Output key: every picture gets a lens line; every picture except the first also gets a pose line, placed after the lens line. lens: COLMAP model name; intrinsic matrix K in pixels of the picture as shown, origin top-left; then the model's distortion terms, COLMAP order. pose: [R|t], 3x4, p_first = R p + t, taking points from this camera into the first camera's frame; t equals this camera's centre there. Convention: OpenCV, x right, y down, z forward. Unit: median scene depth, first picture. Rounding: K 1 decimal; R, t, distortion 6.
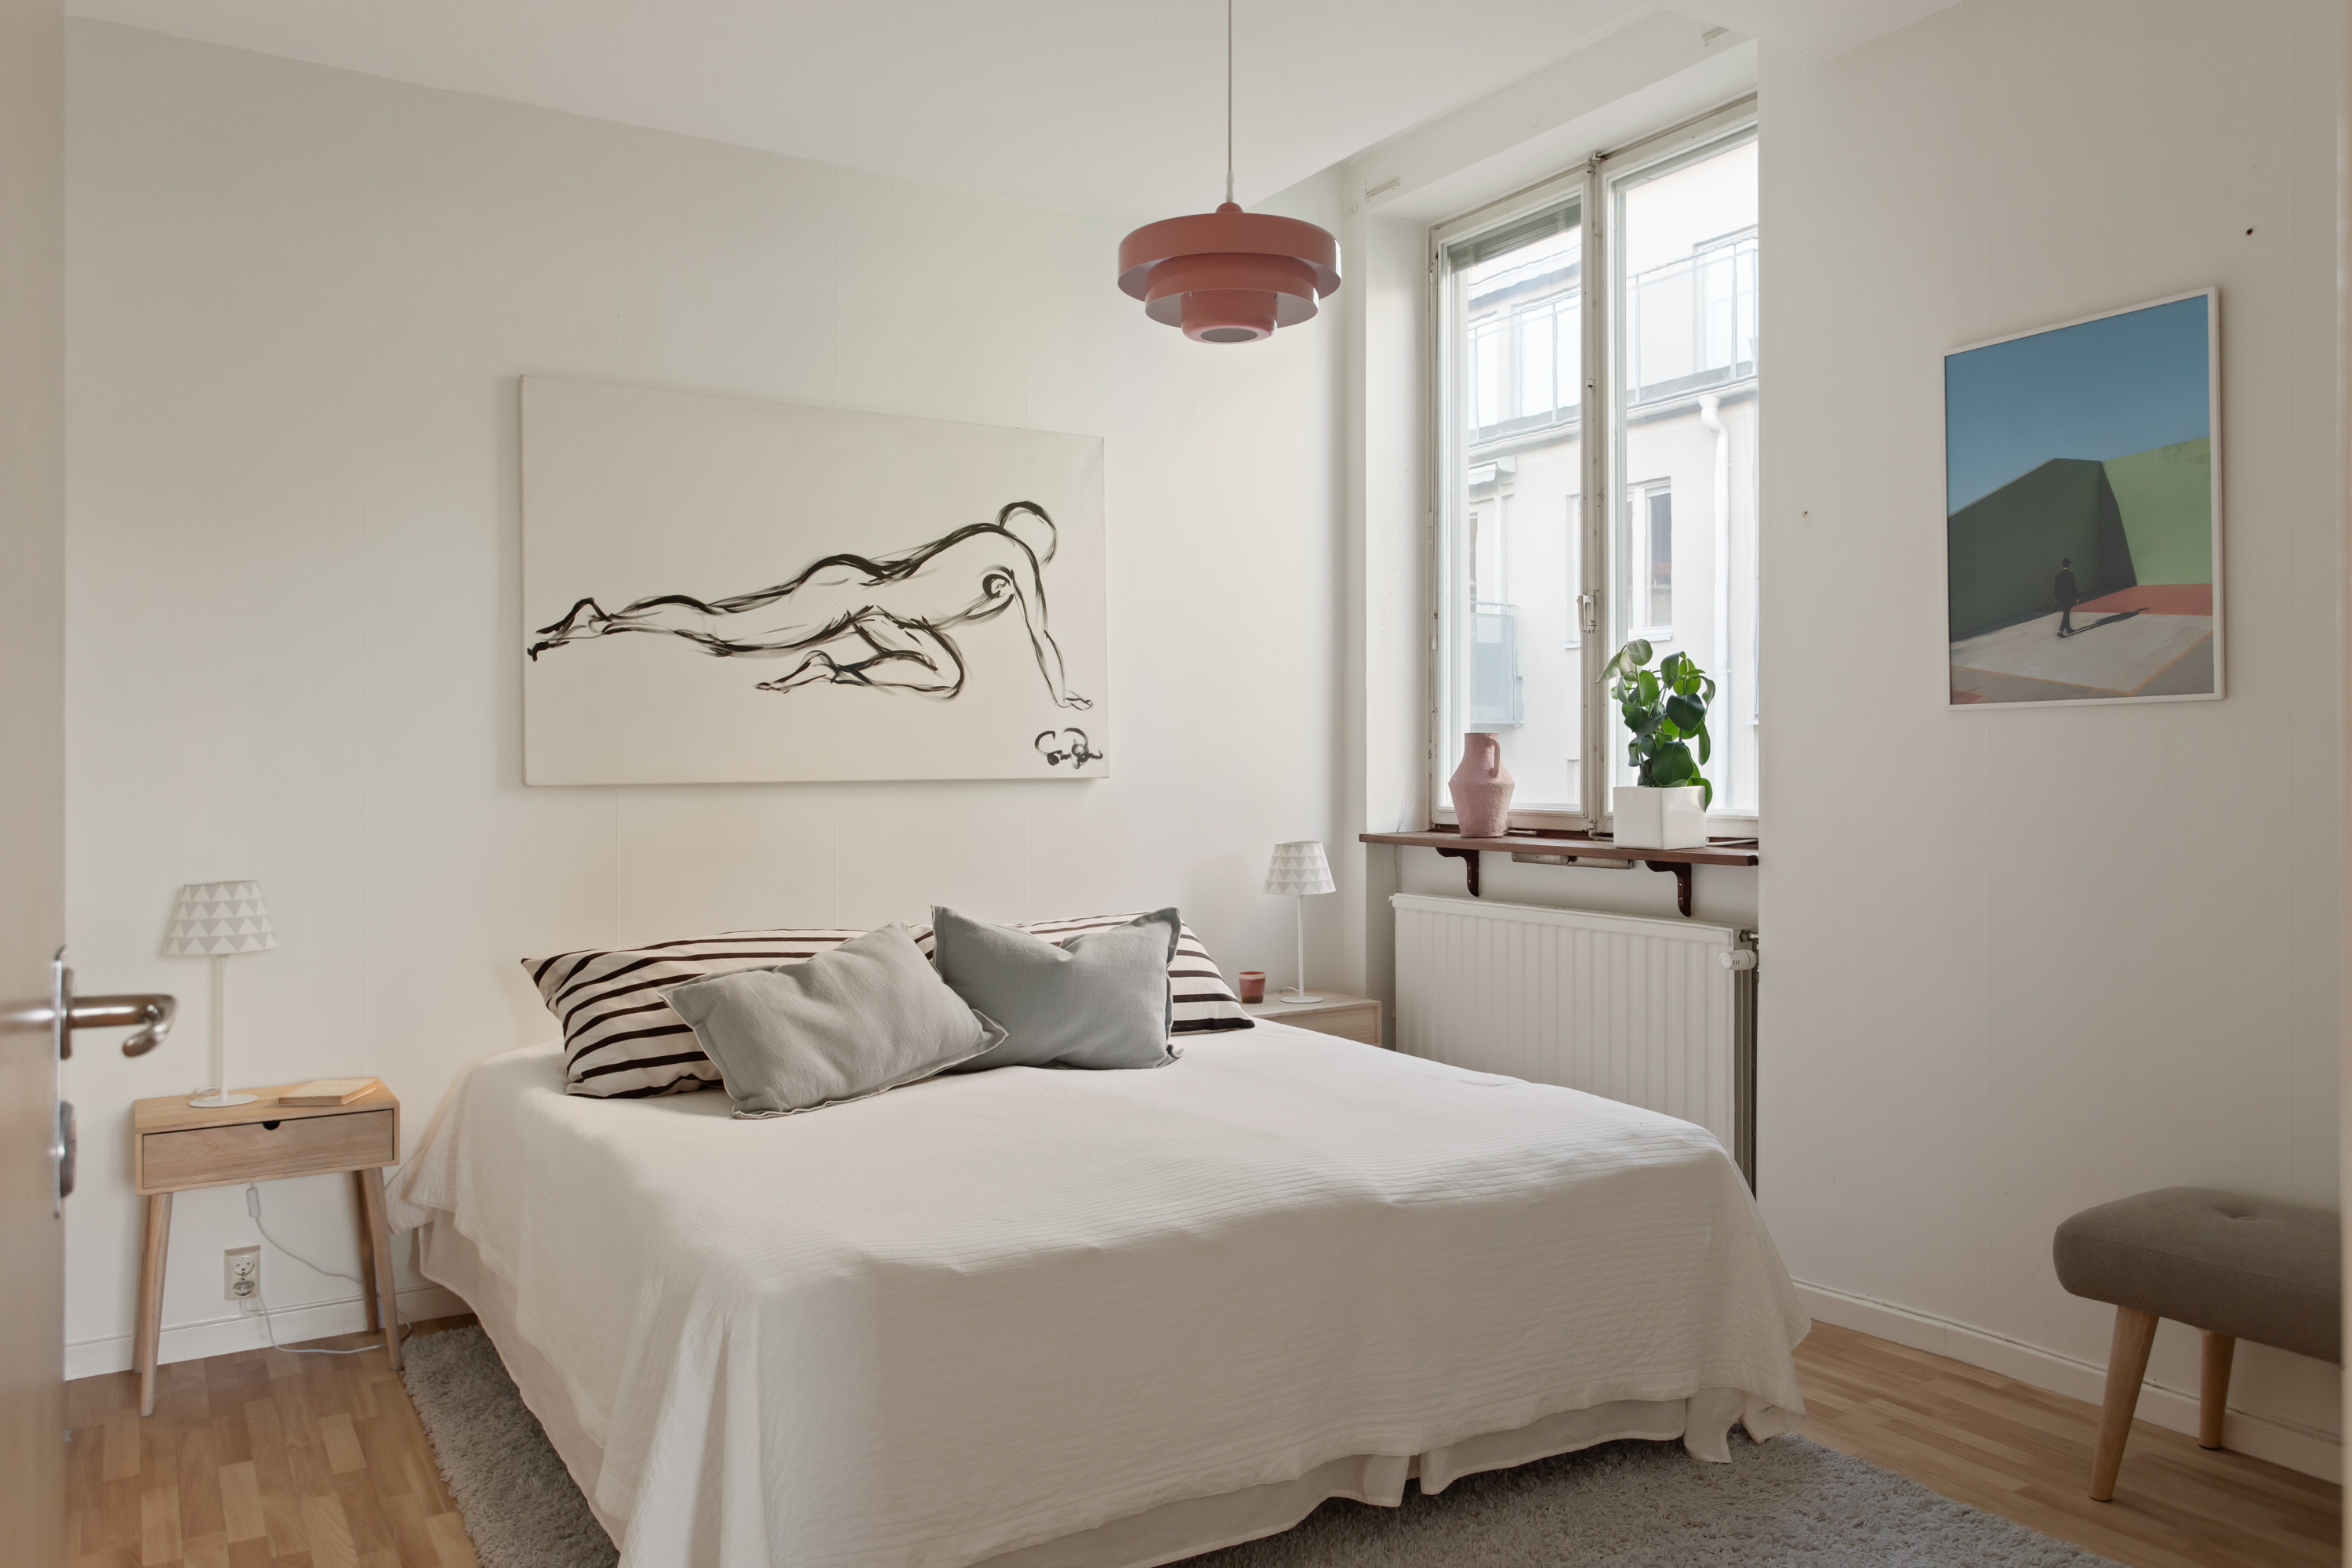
lens RADIAL K [[1753.5, 0, 1176.3], [0, 1753.5, 773.4], [0, 0, 1]] dist [-0.011702, -0.002217]
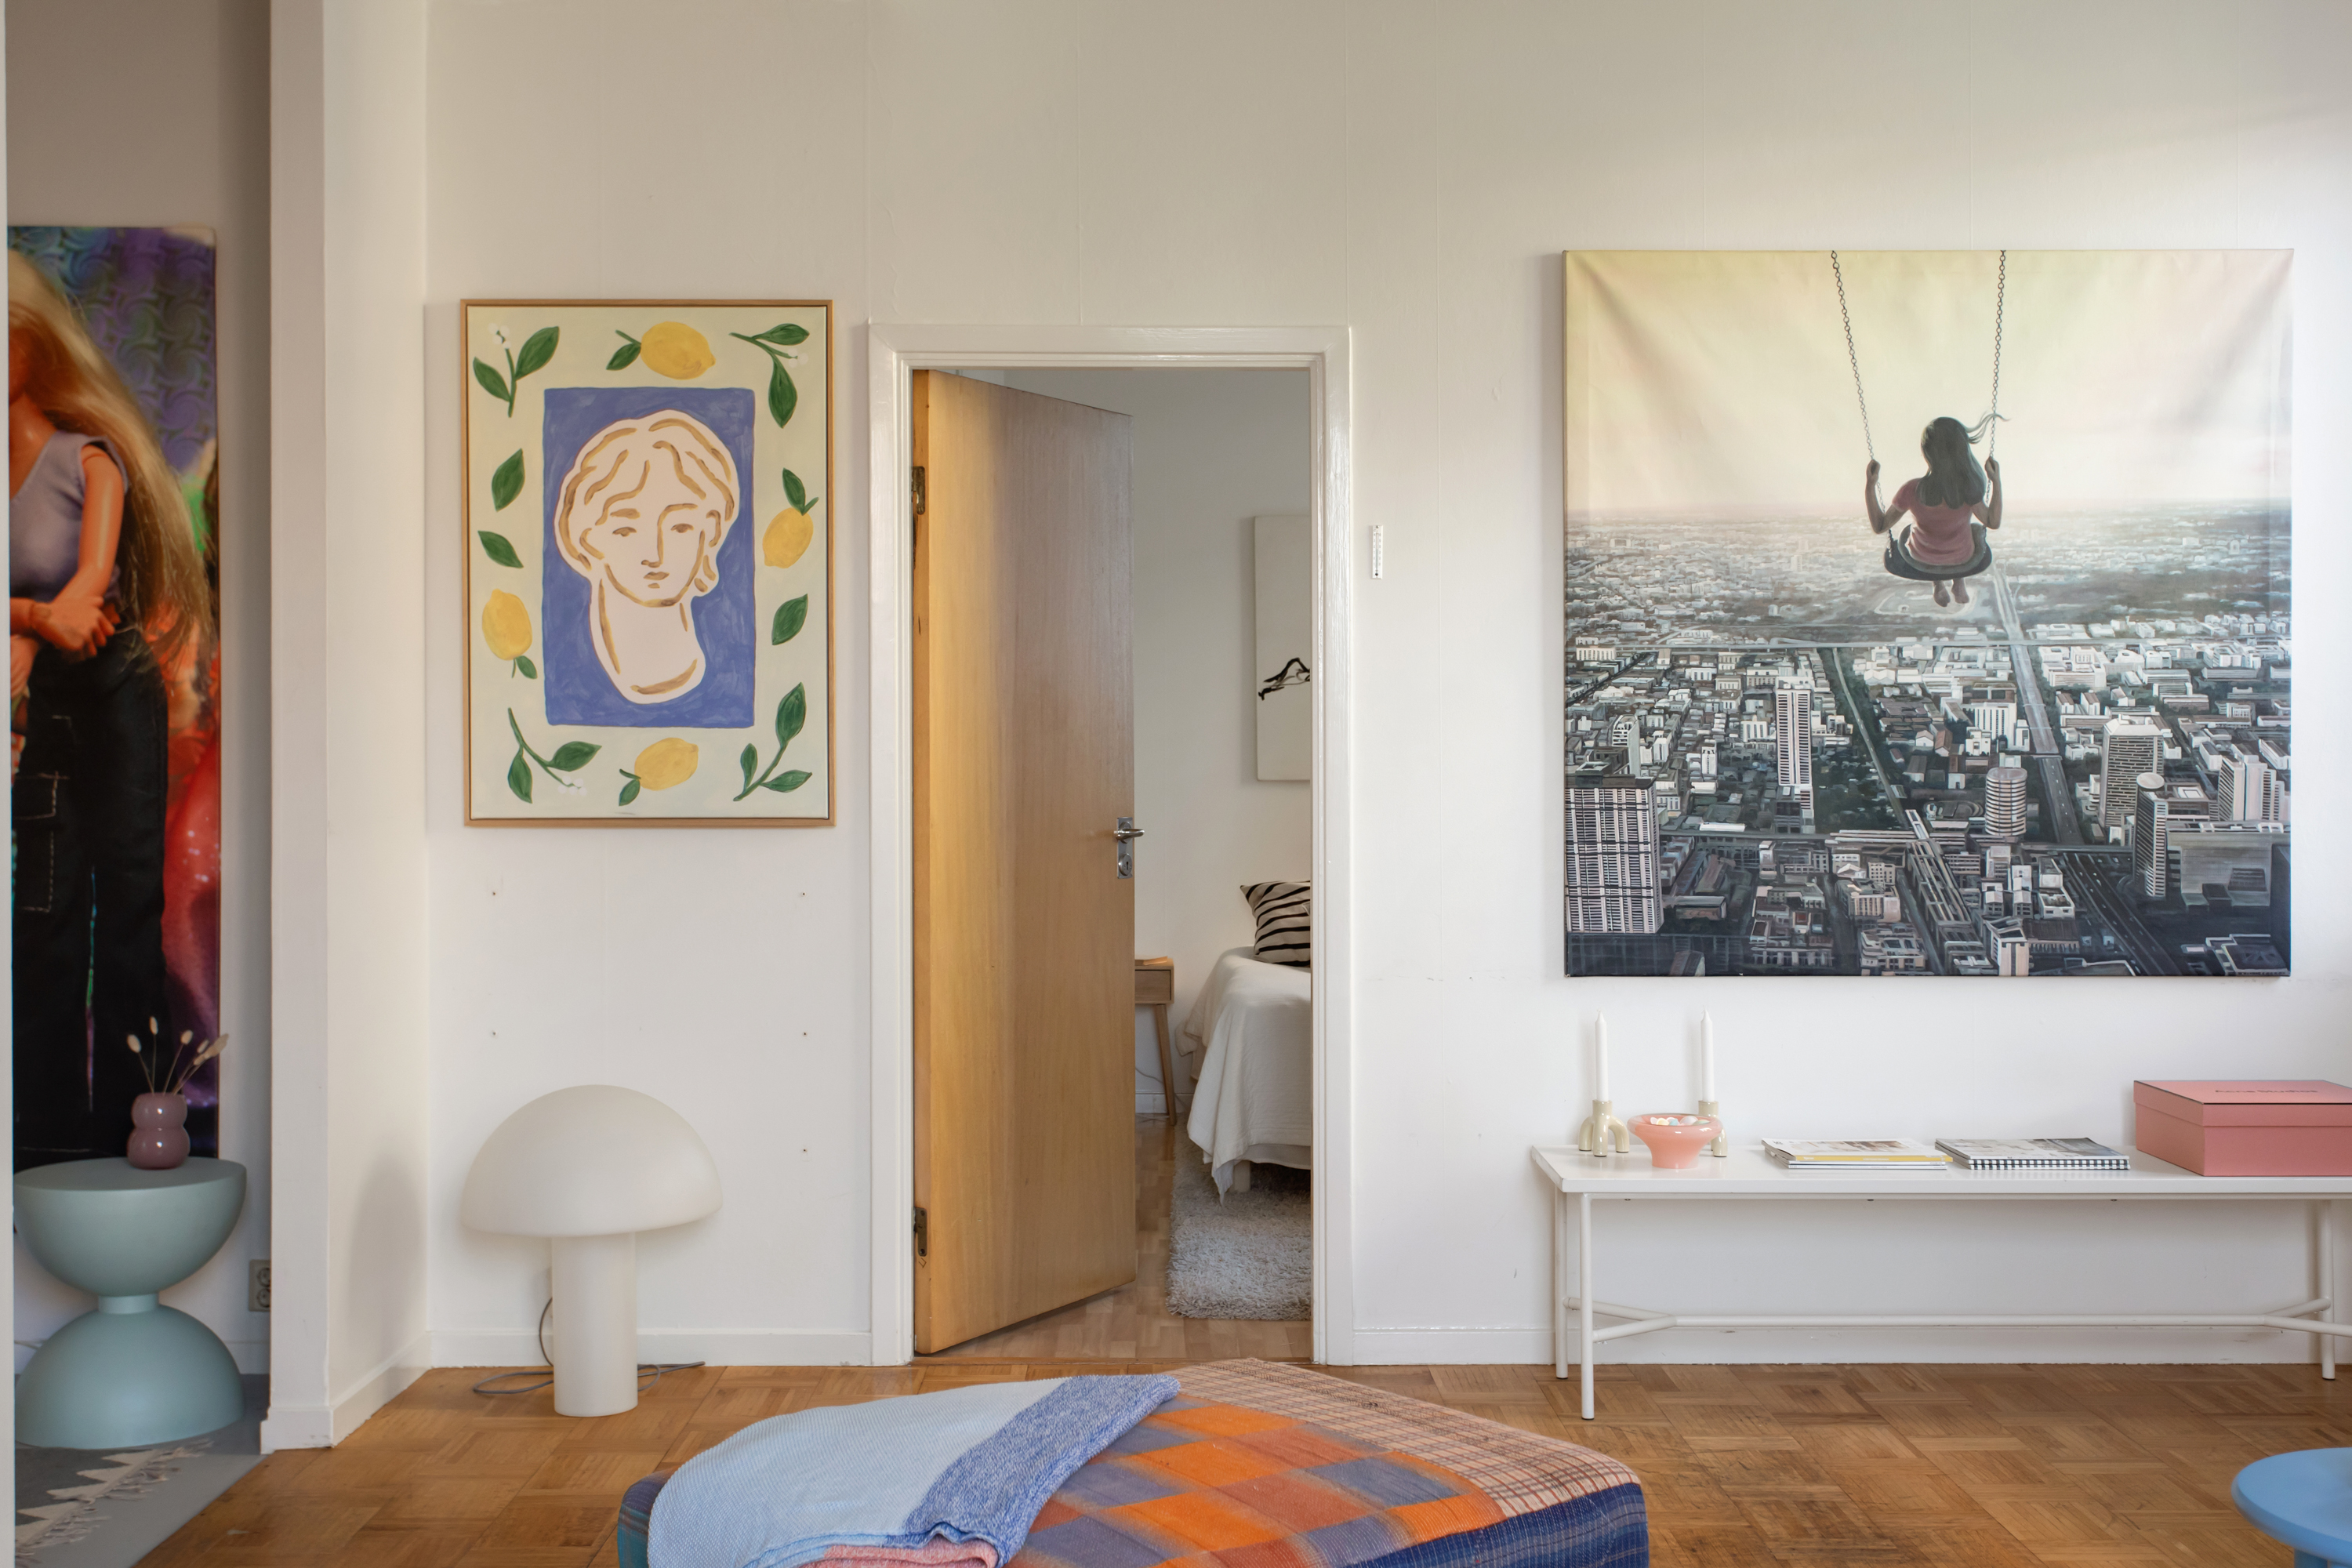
lens RADIAL K [[2574.1, 0, 1176.0], [0, 2574.1, 783.0], [0, 0, 1]] dist [0.003419, 0.000000]
pose [[0.862602, 0.000014, -0.505883, 0.732094], [0.005373, 0.999943, 0.009189, -0.012127], [0.505854, -0.010645, 0.862553, -1.024784]]
